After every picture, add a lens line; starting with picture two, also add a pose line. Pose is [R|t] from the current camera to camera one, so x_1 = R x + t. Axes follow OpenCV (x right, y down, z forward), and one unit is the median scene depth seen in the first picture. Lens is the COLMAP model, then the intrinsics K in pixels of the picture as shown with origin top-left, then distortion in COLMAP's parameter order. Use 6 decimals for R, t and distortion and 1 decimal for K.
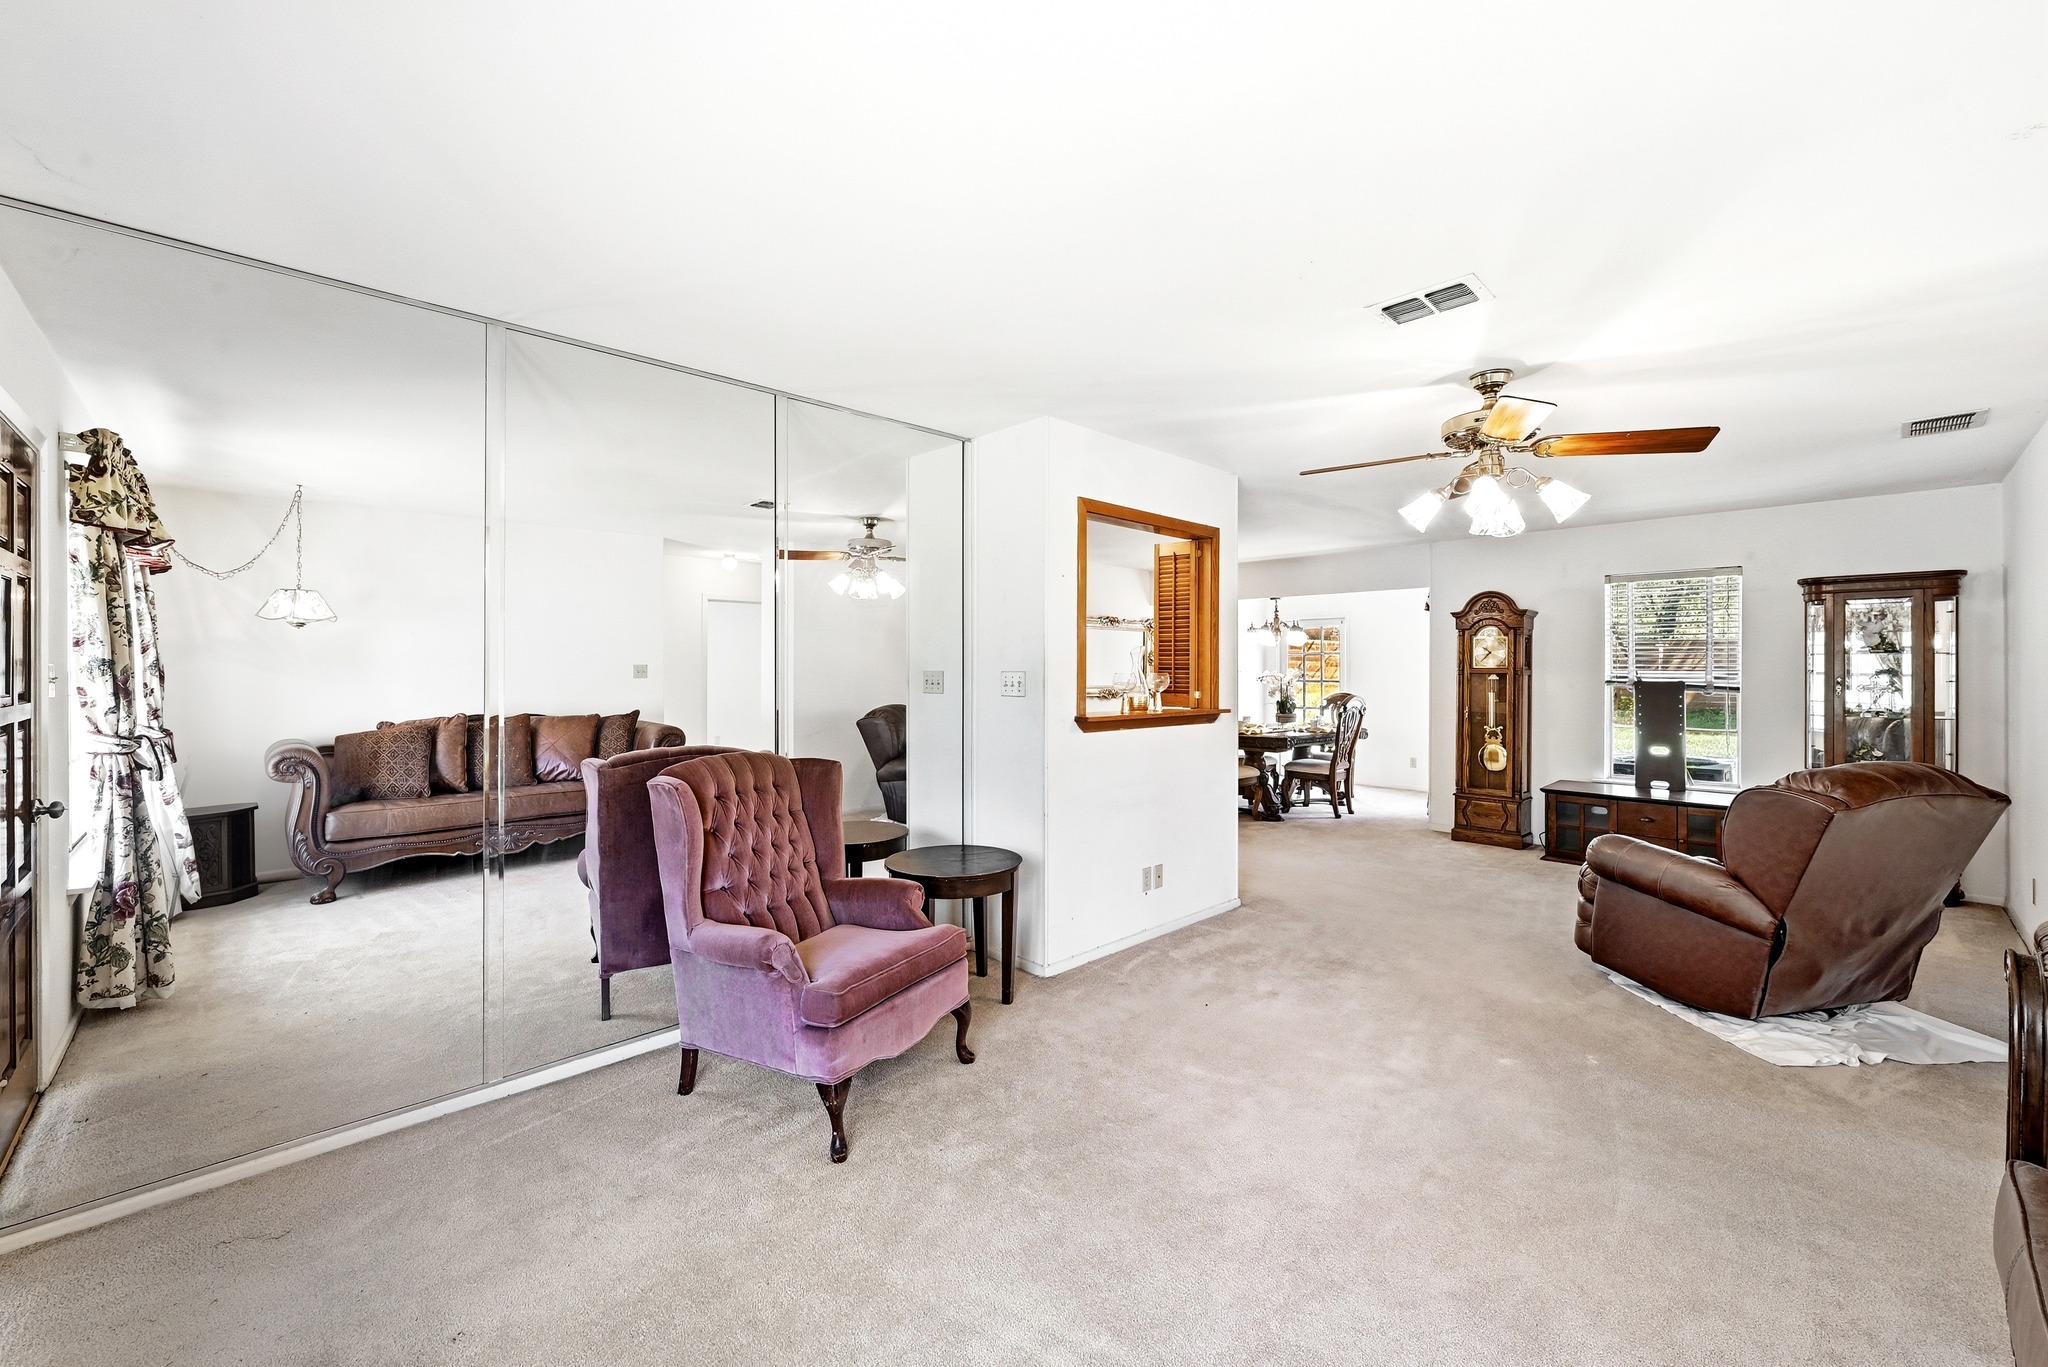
lens RADIAL K [[812.5, 0, 1025.9], [0, 812.5, 670.9], [0, 0, 1]] dist [-0.000464, -0.000010]
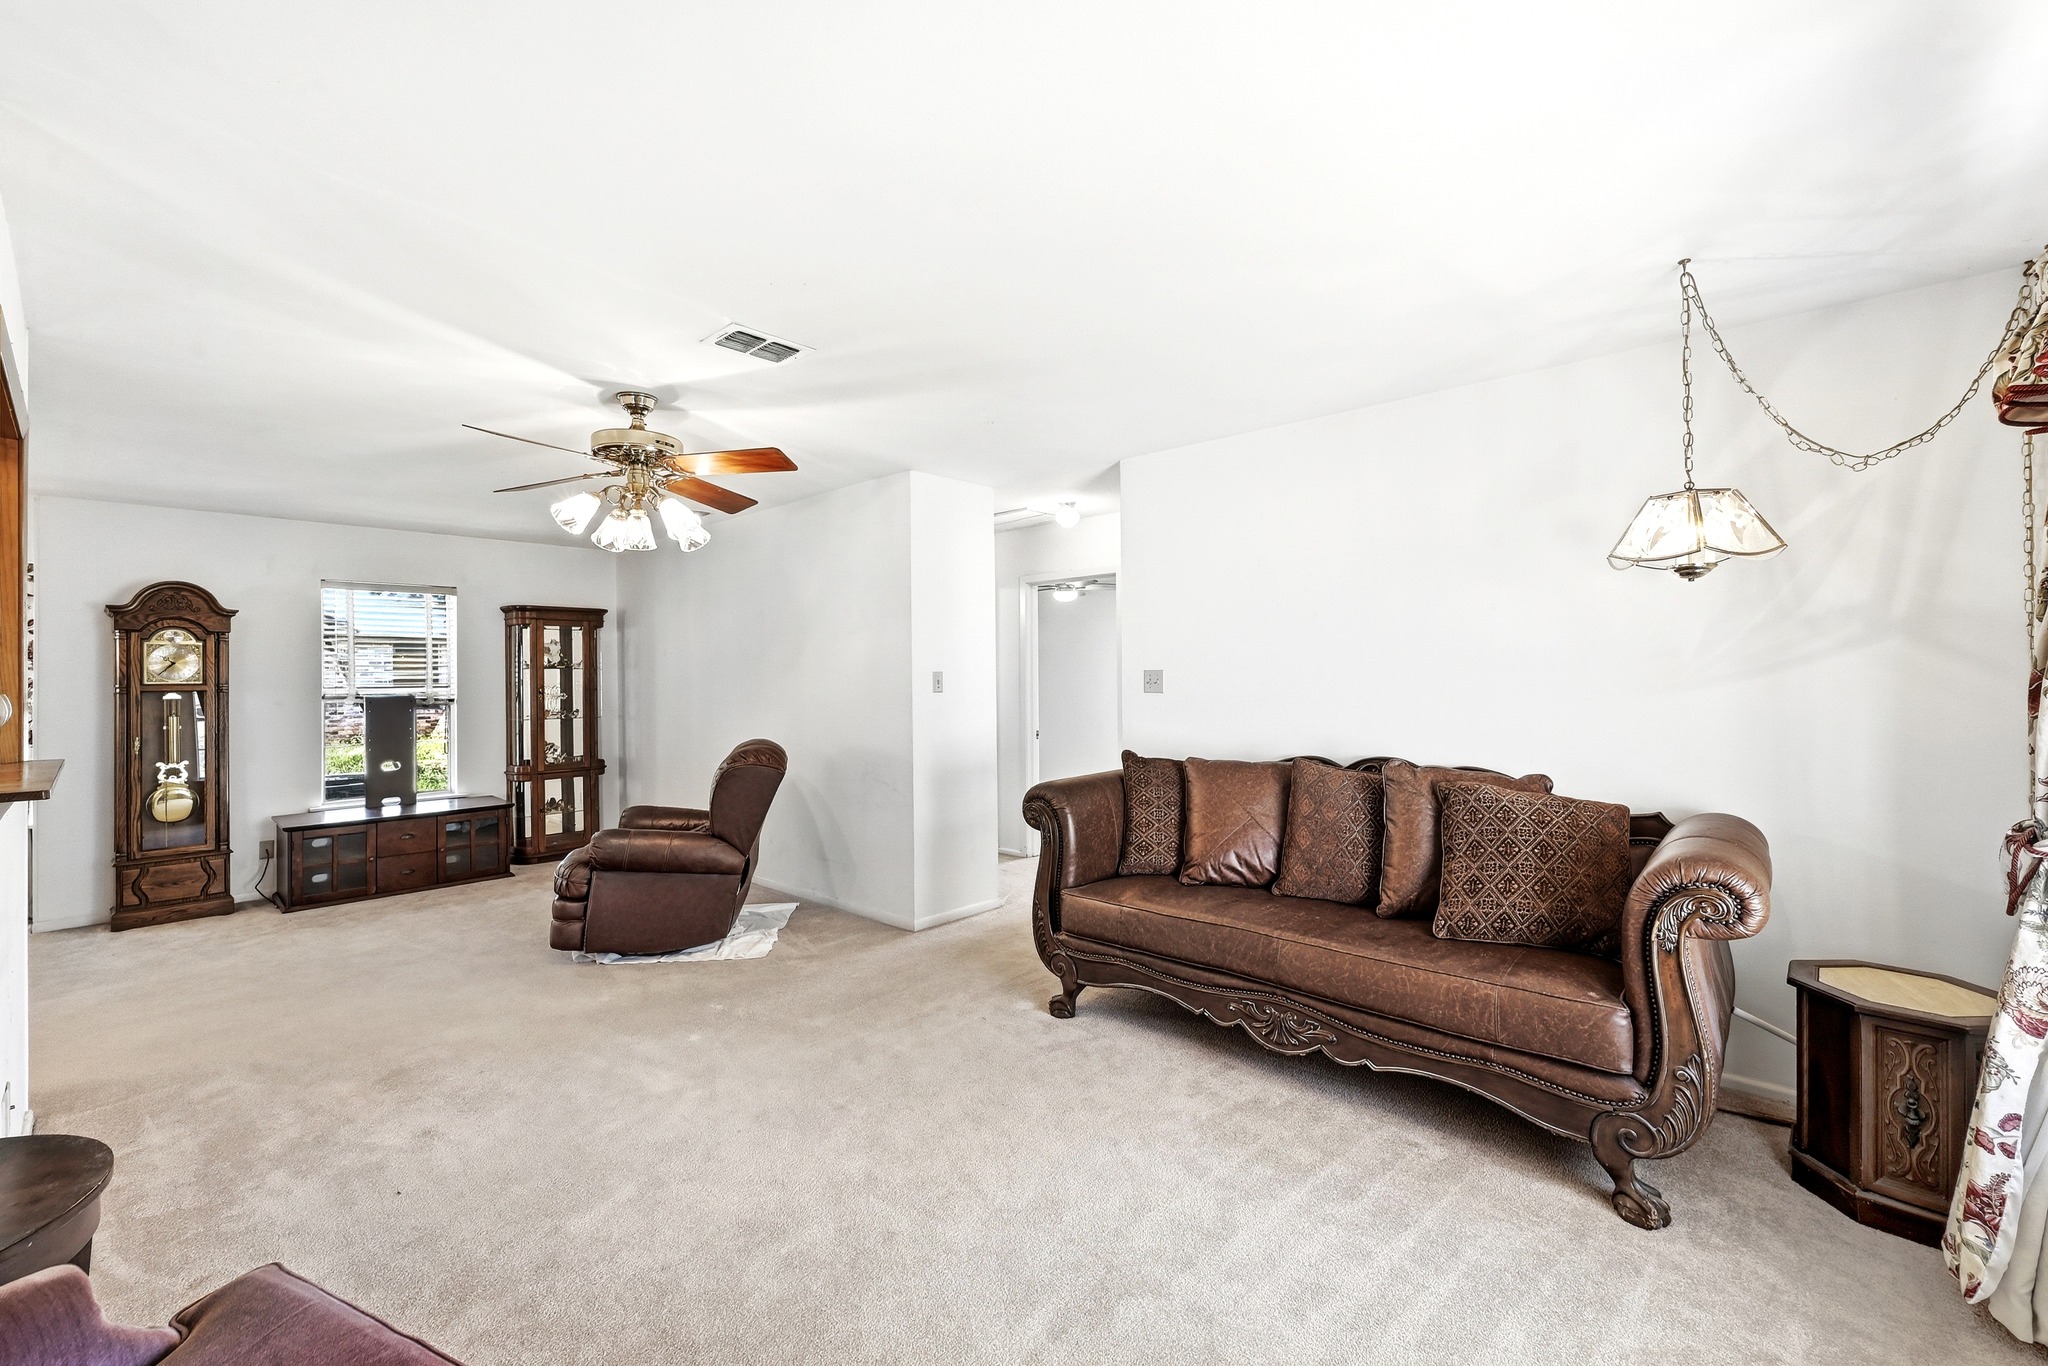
lens RADIAL K [[840.0, 0, 1030.3], [0, 840.0, 675.6], [0, 0, 1]] dist [-0.002335, -0.000139]
pose [[-0.053721, -0.001244, 0.998555, -0.282195], [0.014228, 0.999897, 0.002011, -0.002277], [-0.998455, 0.014316, -0.053698, 0.300597]]
